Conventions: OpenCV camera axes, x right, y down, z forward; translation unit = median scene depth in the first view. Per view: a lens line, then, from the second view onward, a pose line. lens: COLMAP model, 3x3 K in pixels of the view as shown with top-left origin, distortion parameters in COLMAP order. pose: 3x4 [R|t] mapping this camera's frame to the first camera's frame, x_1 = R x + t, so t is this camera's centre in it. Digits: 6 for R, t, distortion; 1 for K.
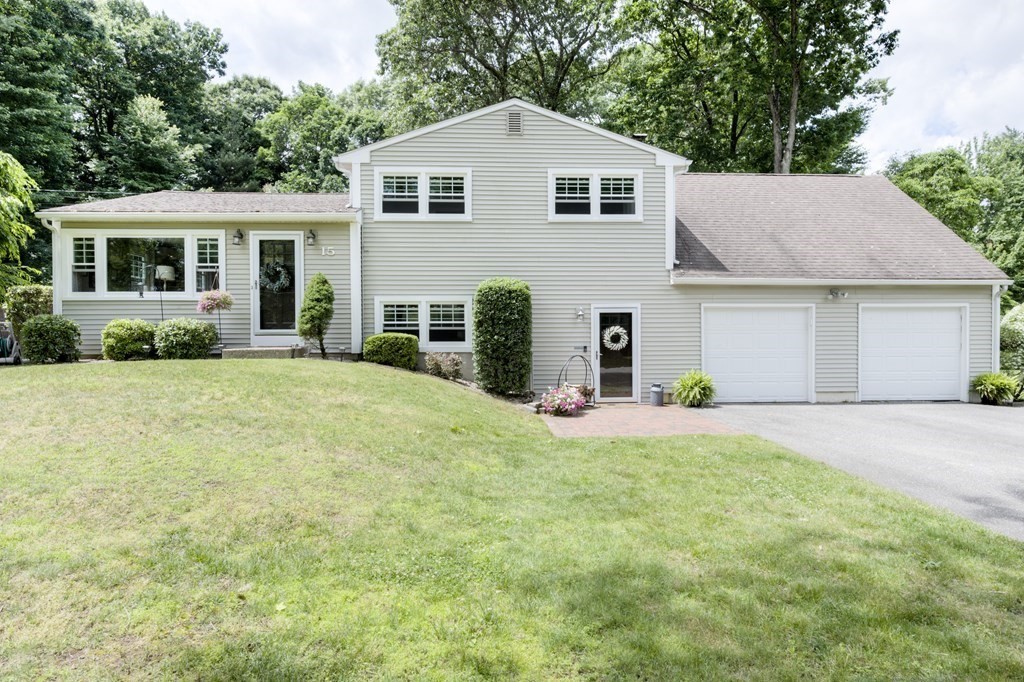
lens RADIAL K [[575.4, 0, 512.0], [0, 575.4, 341.0], [0, 0, 1]] dist [0.011954, 0.000139]
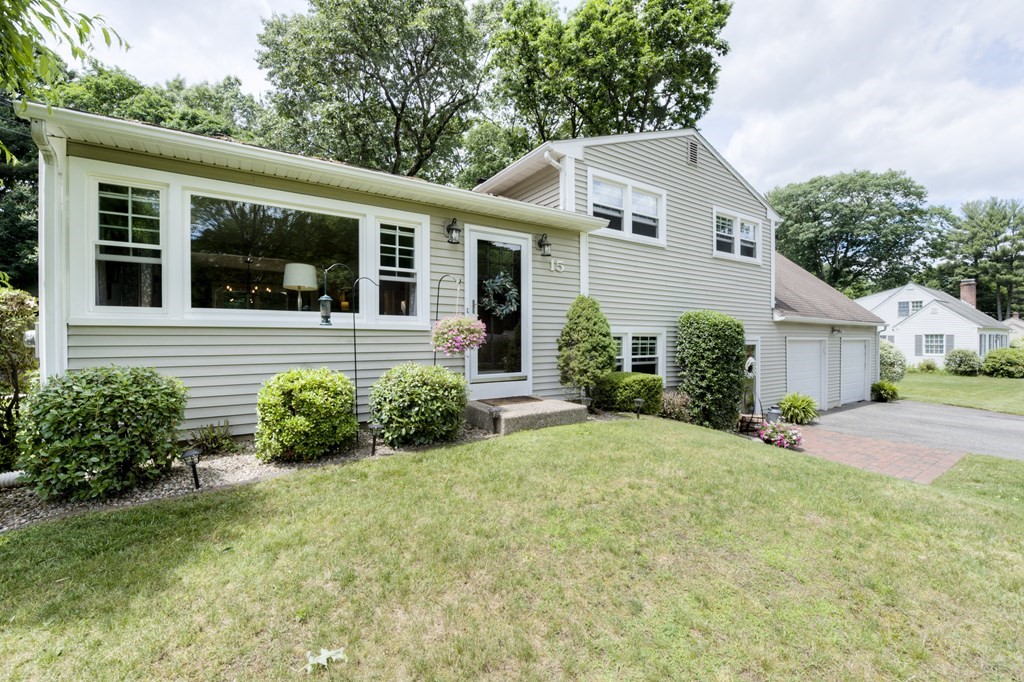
lens RADIAL K [[420.2, 0, 512.0], [0, 420.2, 341.0], [0, 0, 1]] dist [0.000039, -0.000048]
pose [[0.855040, 0.000854, 0.518561, -0.632200], [0.004502, 0.999949, -0.009070, -0.051777], [-0.518542, 0.010090, 0.854993, 0.547961]]
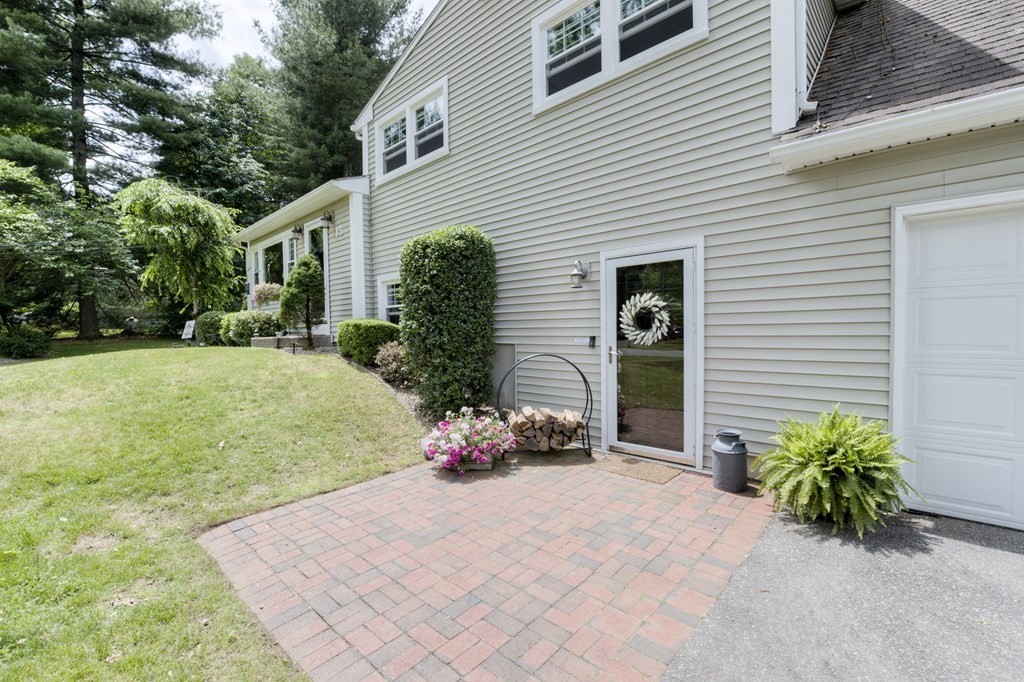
lens RADIAL K [[444.4, 0, 512.0], [0, 444.4, 341.0], [0, 0, 1]] dist [-0.002972, -0.000412]
pose [[0.704026, 0.010673, -0.710094, 0.360125], [0.008939, 0.999675, 0.023888, 0.003062], [0.710118, -0.023166, 0.703701, 0.675490]]
